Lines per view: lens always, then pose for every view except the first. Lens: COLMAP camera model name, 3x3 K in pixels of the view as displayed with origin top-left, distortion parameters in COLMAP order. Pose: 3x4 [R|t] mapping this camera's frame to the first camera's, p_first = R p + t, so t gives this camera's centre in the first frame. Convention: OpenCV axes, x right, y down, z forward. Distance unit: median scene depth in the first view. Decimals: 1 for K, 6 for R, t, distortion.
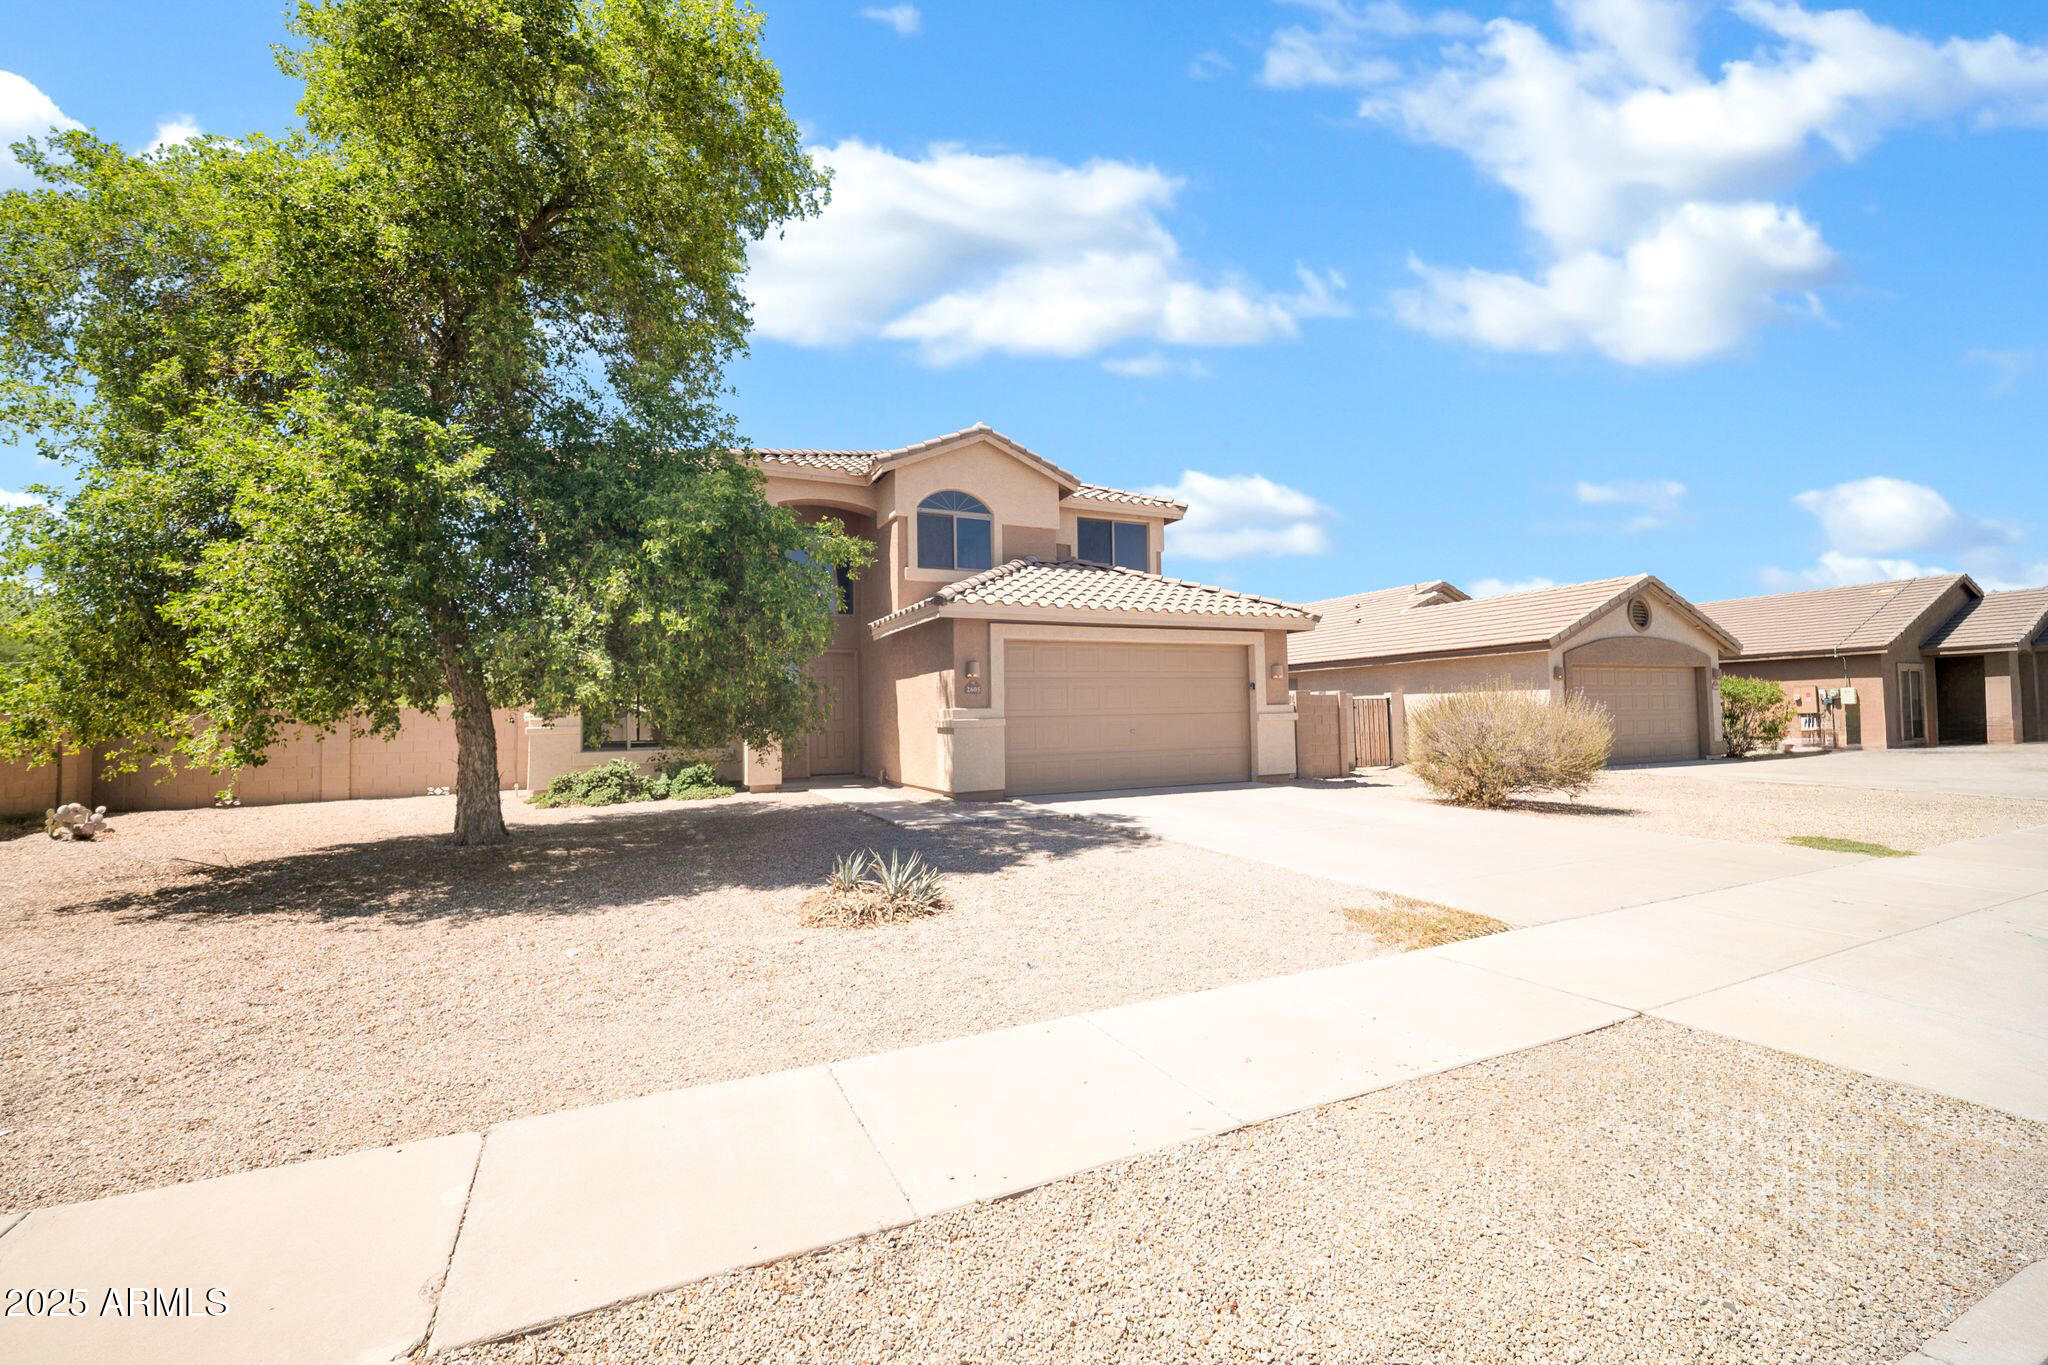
lens RADIAL K [[859.8, 0, 1024.9], [0, 859.8, 697.4], [0, 0, 1]] dist [0.000437, 0.000004]
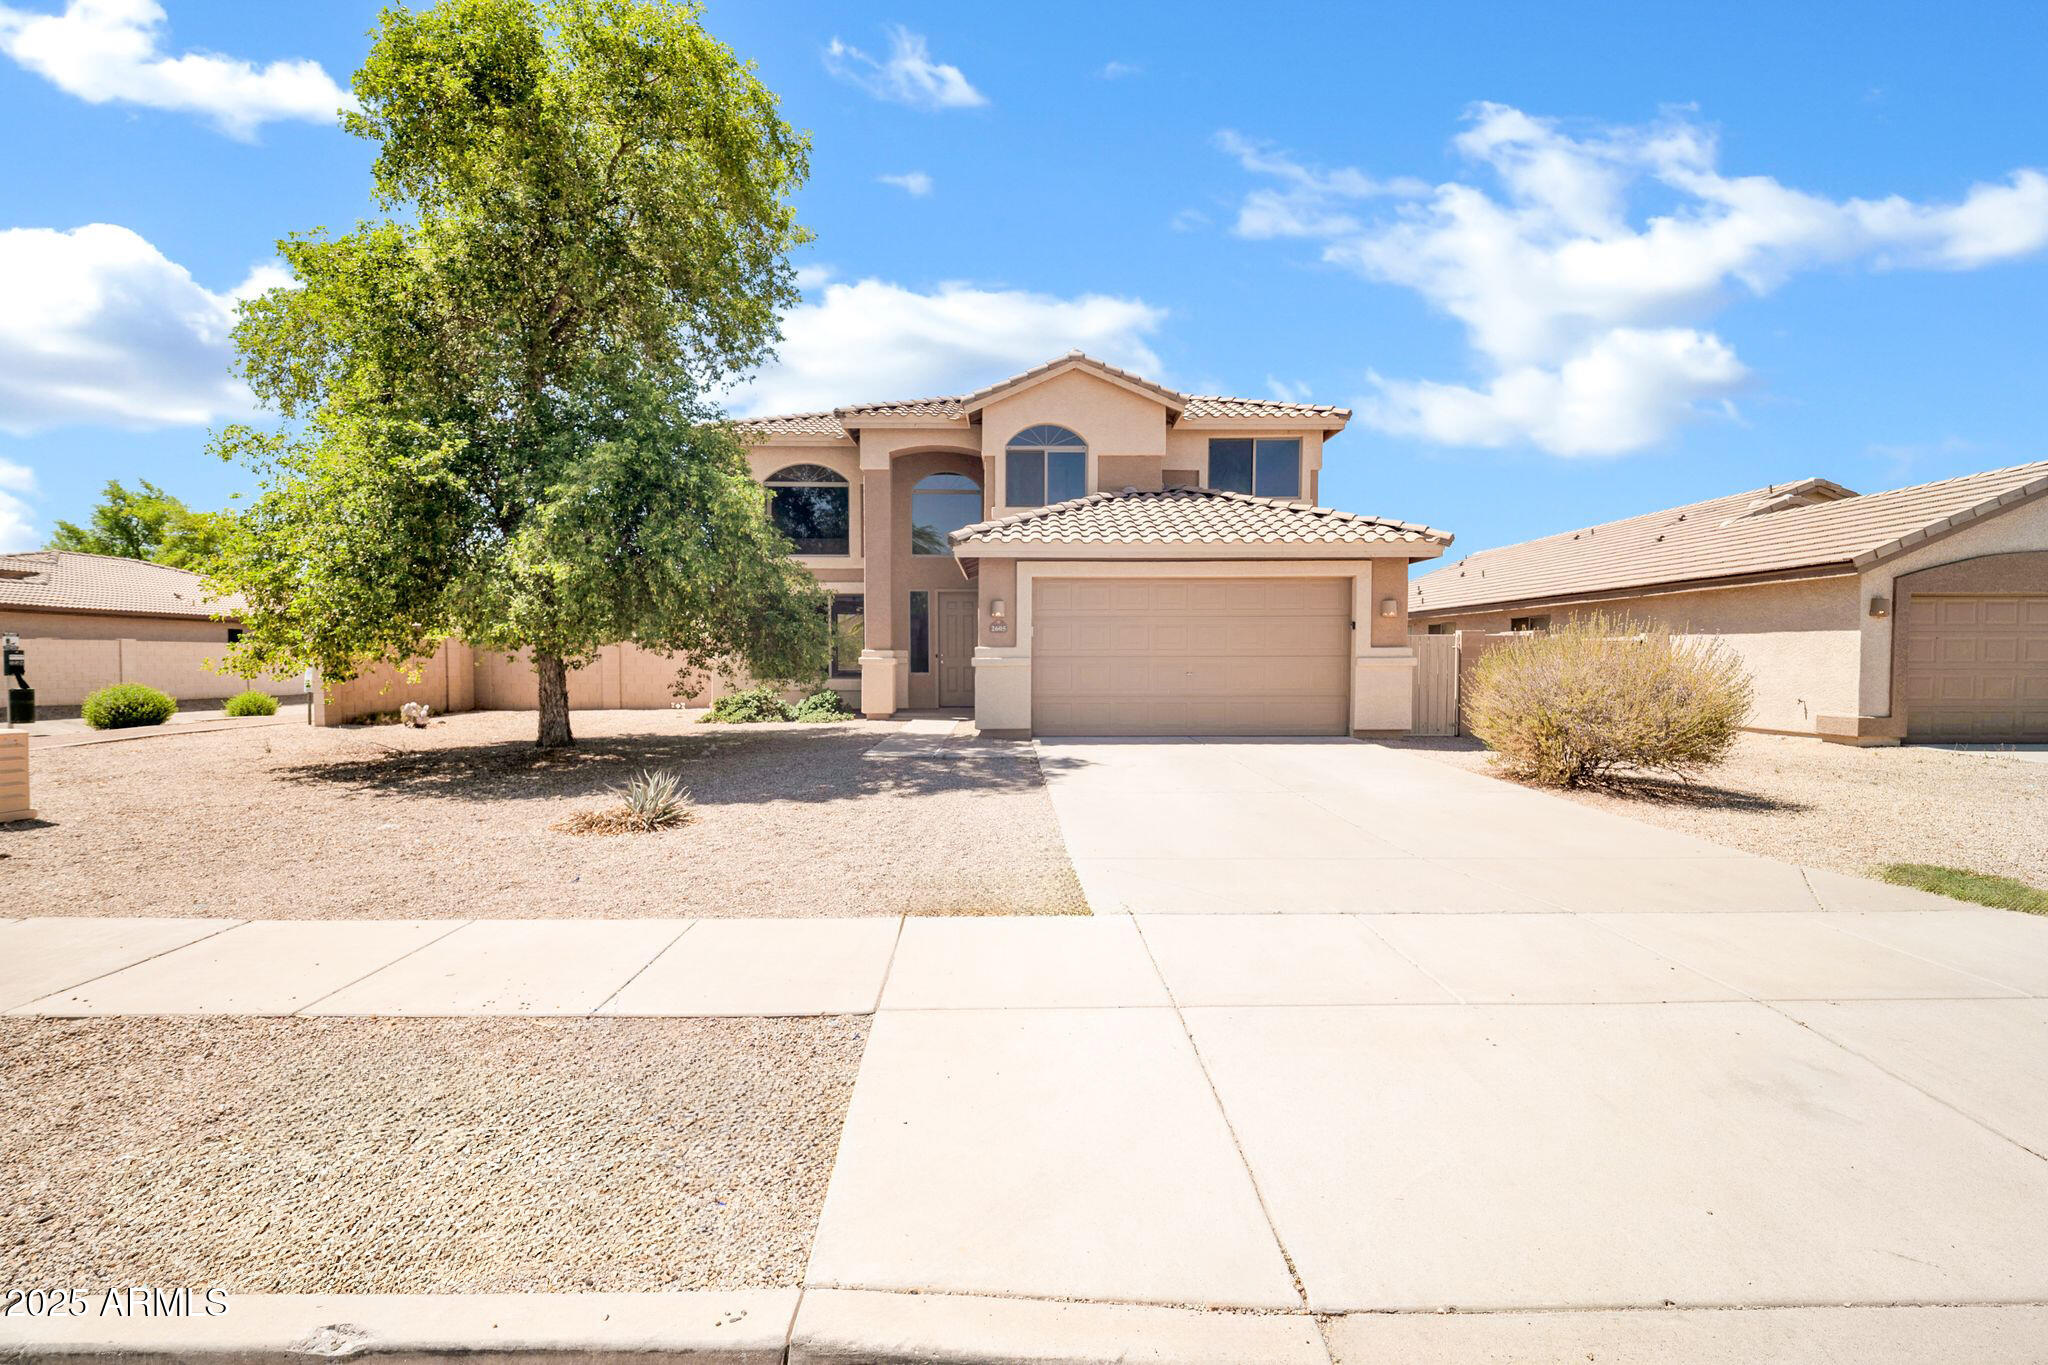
lens RADIAL K [[859.8, 0, 1024.9], [0, 859.8, 697.4], [0, 0, 1]] dist [0.000437, 0.000004]
pose [[0.901769, 0.039582, -0.430403, 0.338563], [-0.006410, 0.996913, 0.078253, -0.006349], [0.432171, -0.067807, 0.899239, 0.086045]]
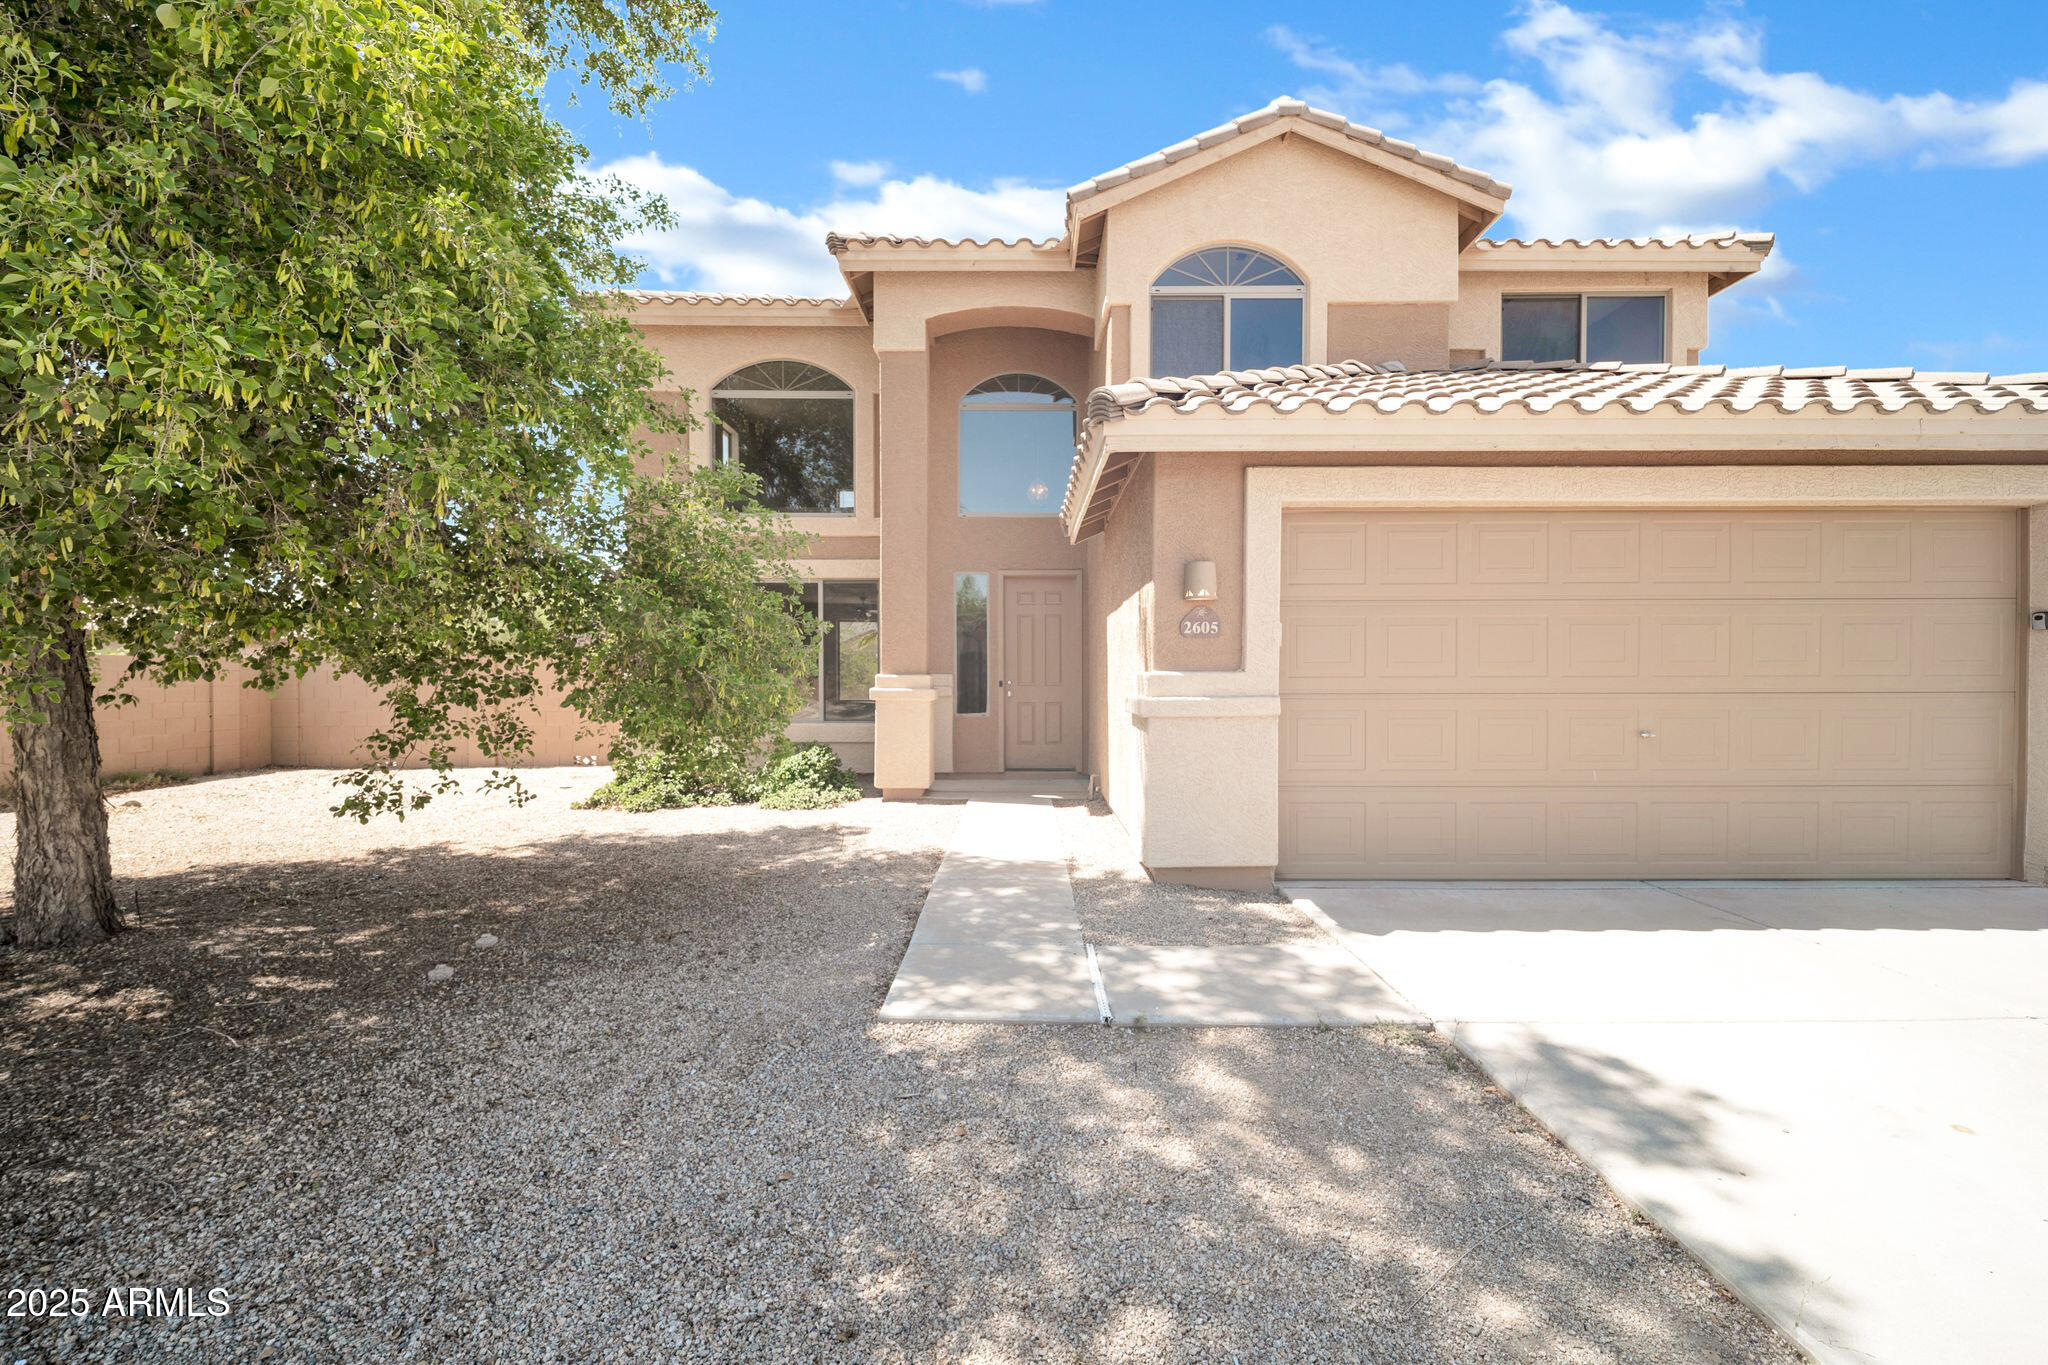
lens RADIAL K [[838.5, 0, 1024.0], [0, 838.5, 682.5], [0, 0, 1]] dist [0.002562, 0.000136]
pose [[0.896605, 0.022310, -0.442269, 0.037578], [-0.005094, 0.999184, 0.040077, 0.001687], [0.442802, -0.033681, 0.895987, 0.496500]]
